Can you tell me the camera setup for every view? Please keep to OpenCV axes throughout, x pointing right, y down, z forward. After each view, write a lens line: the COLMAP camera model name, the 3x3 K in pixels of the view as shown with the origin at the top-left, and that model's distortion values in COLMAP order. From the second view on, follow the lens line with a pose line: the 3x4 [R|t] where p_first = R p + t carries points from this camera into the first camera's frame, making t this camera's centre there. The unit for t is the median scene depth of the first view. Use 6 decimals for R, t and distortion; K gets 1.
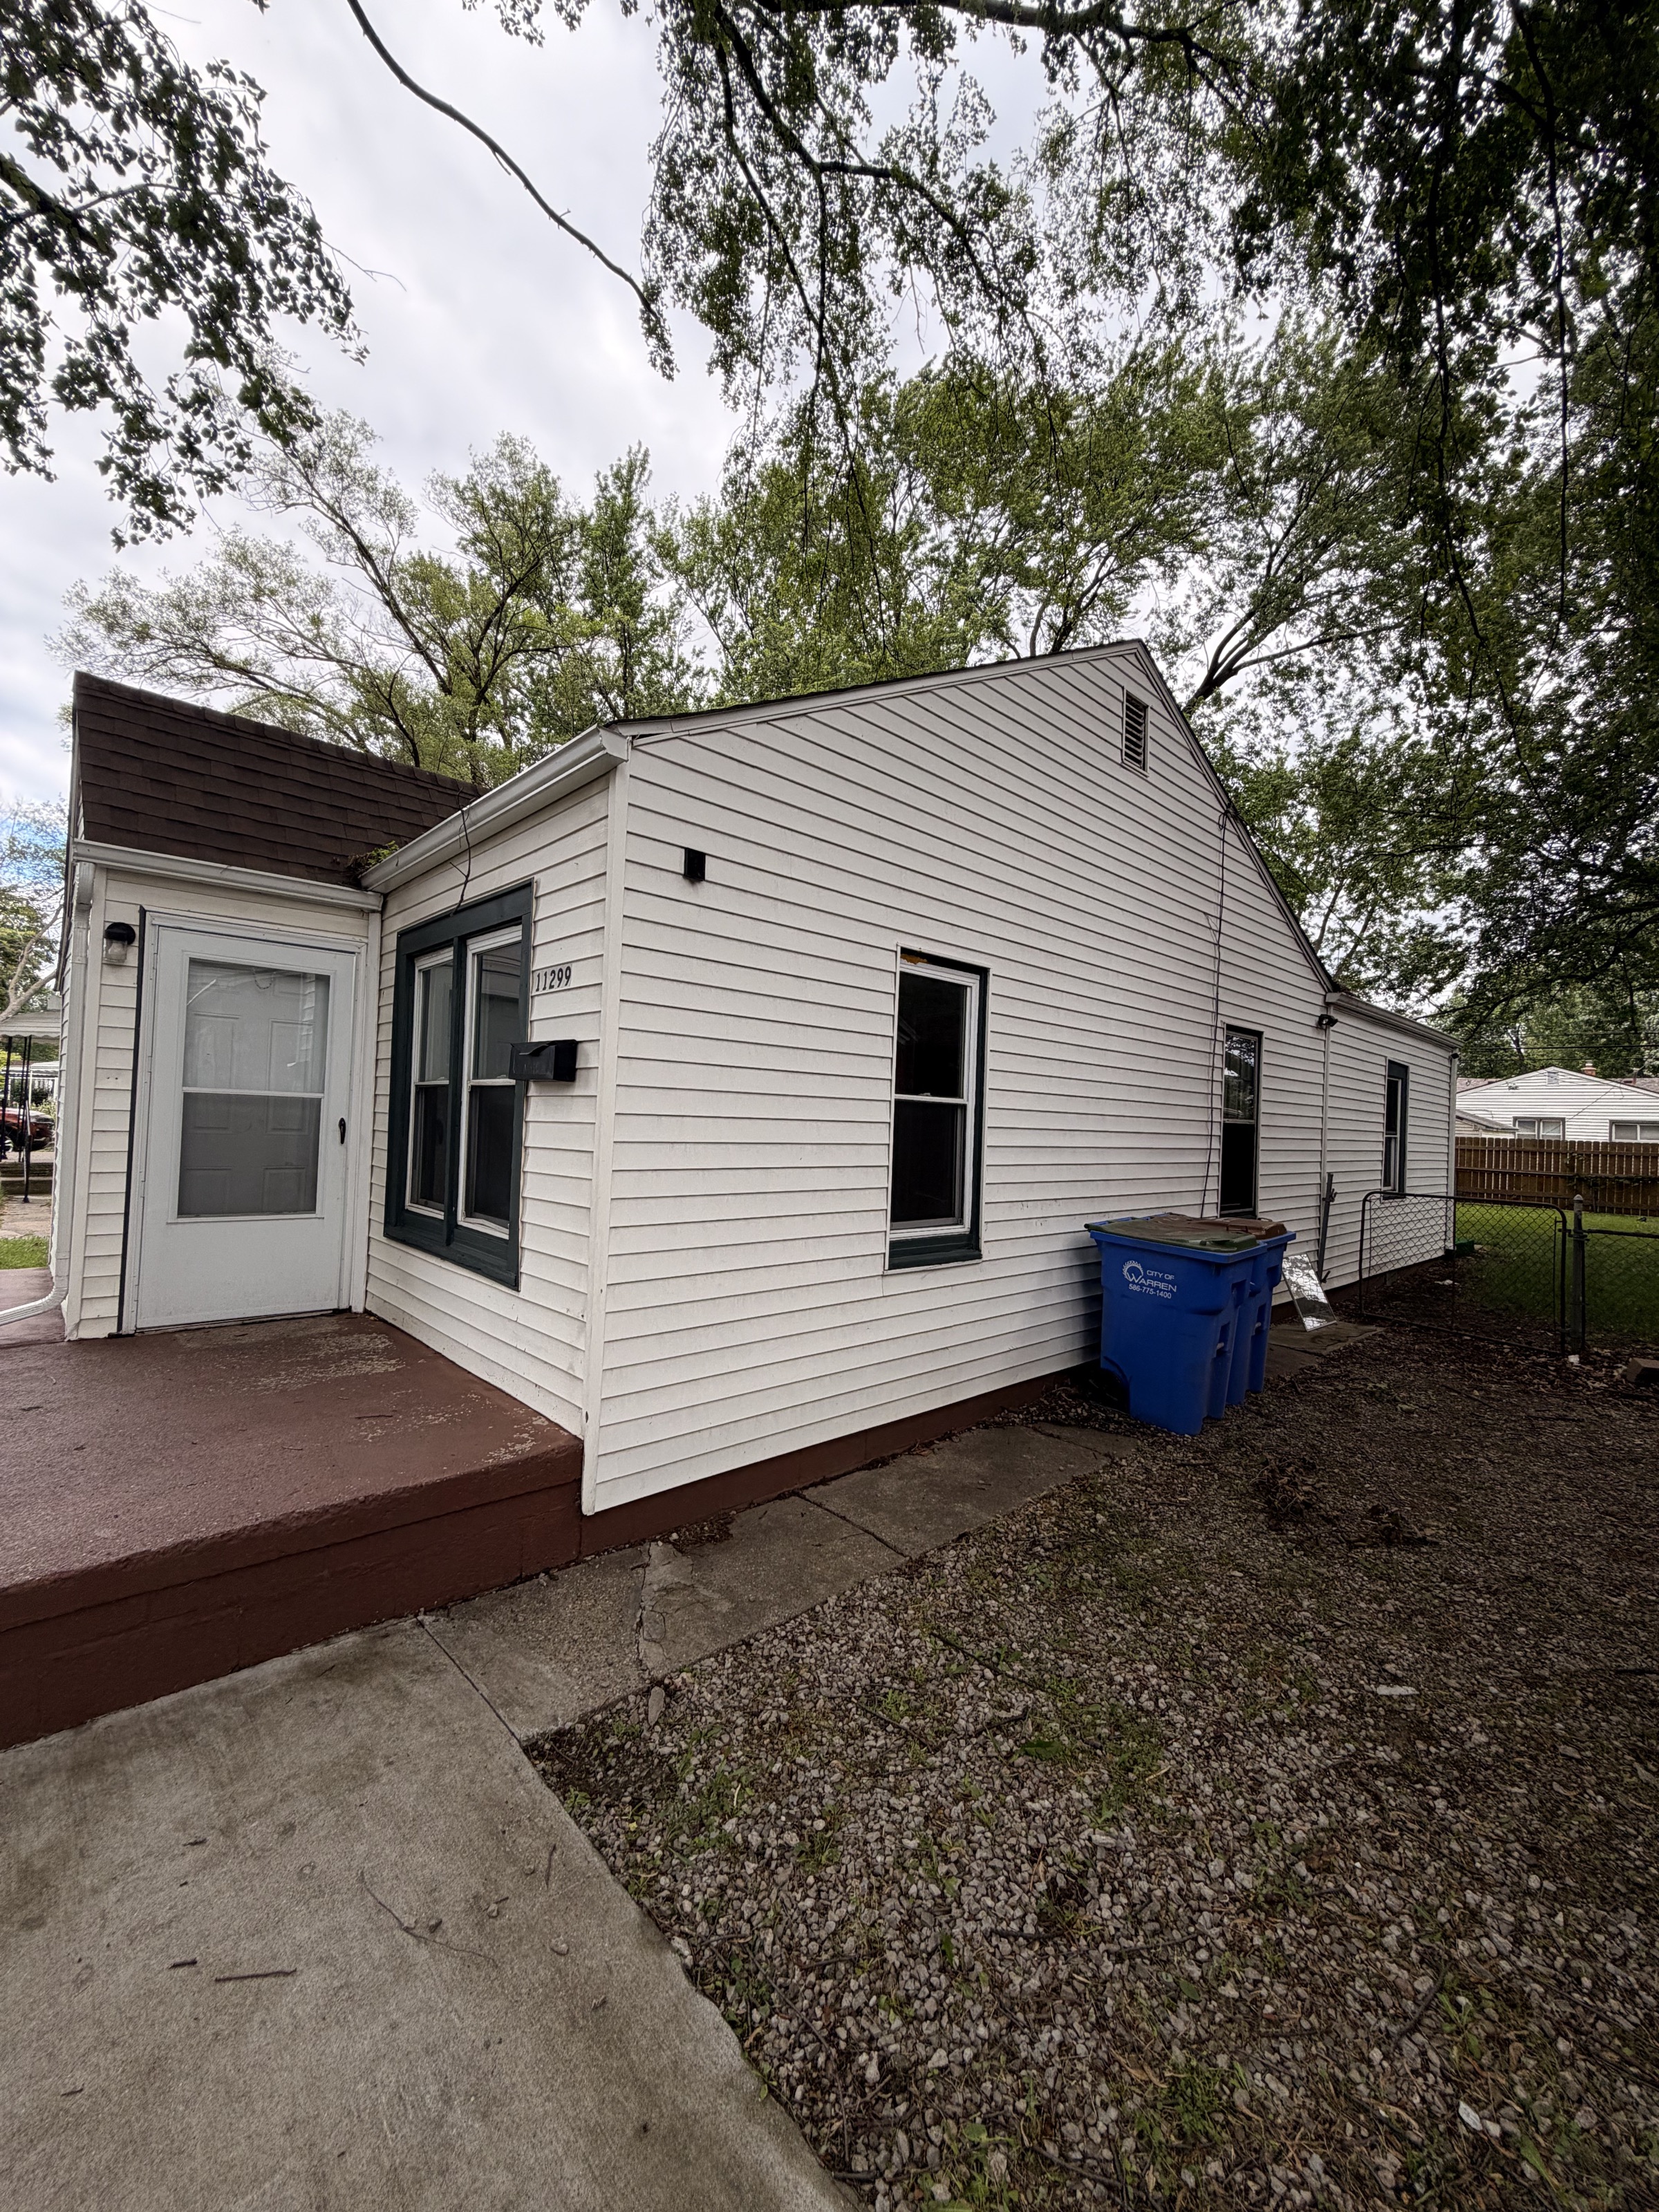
lens RADIAL K [[879.7, 0, 829.5], [0, 879.7, 1106.0], [0, 0, 1]] dist [-0.000153, 0.000429]
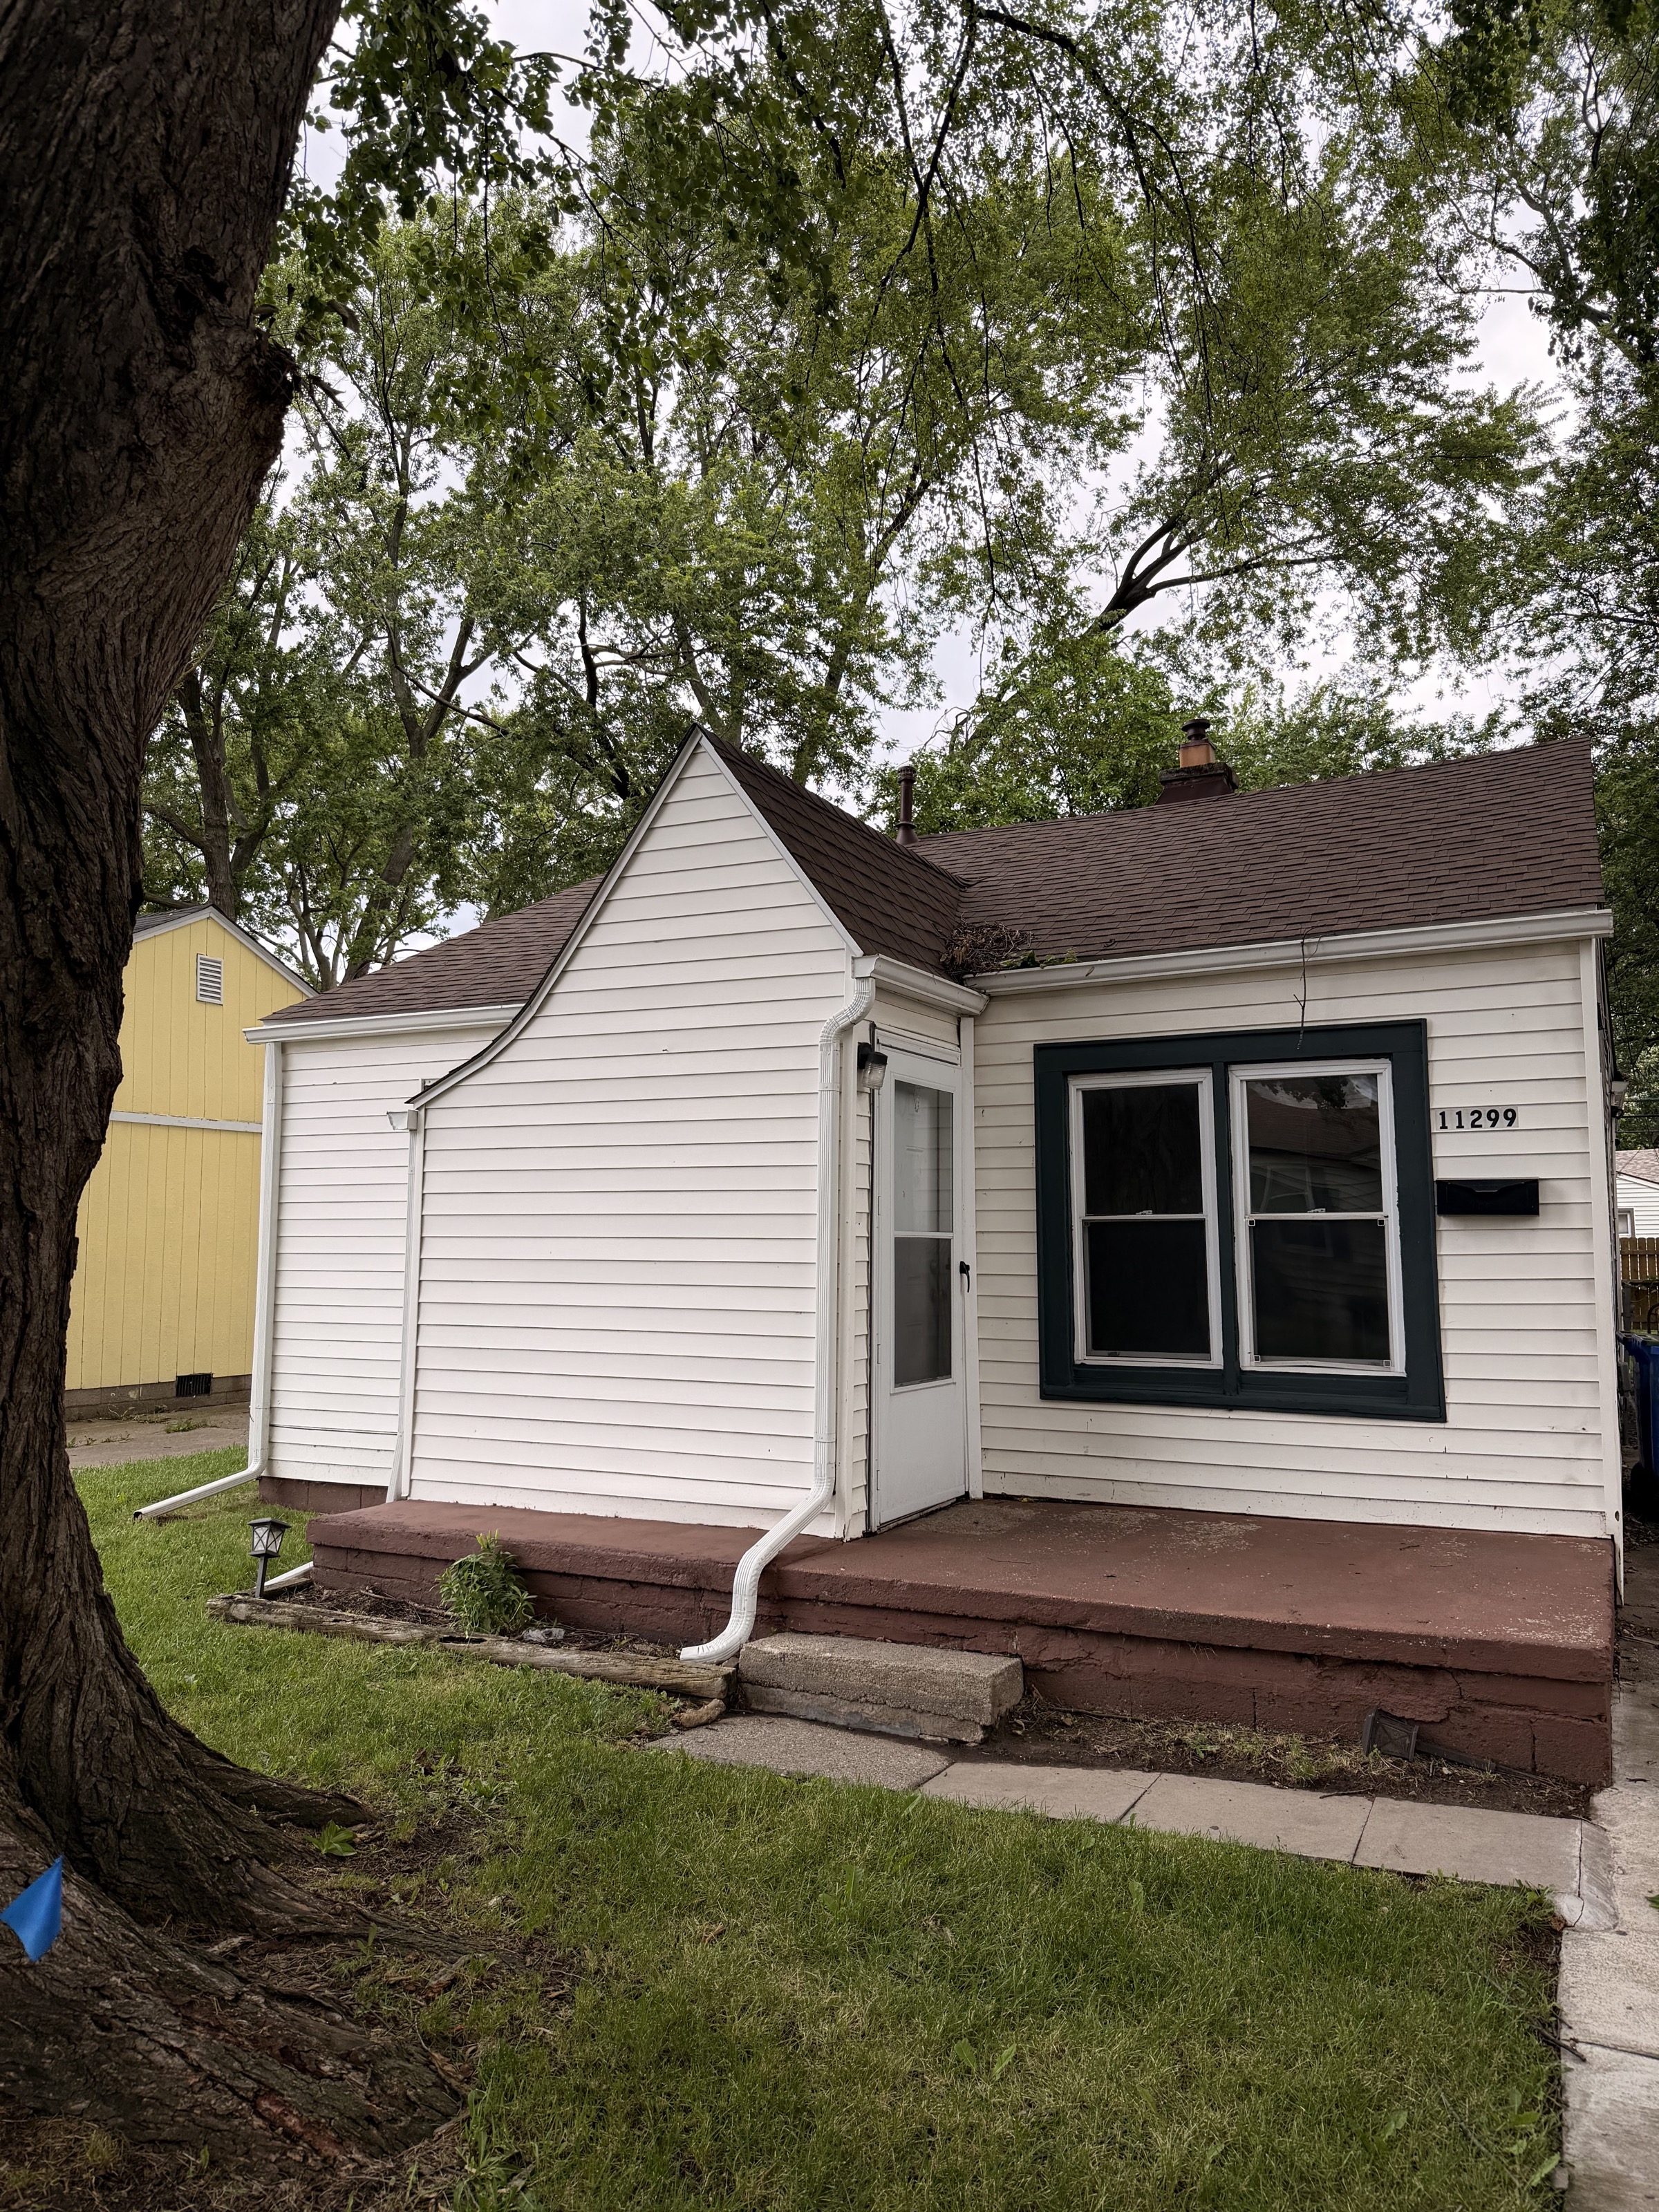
lens RADIAL K [[1530.9, 0, 829.5], [0, 1530.9, 1106.0], [0, 0, 1]] dist [0.027508, -0.000023]
pose [[0.946863, -0.008100, 0.321537, -1.428436], [0.030359, 0.997471, -0.064272, -0.055784], [-0.320203, 0.070619, 0.944713, -0.433972]]
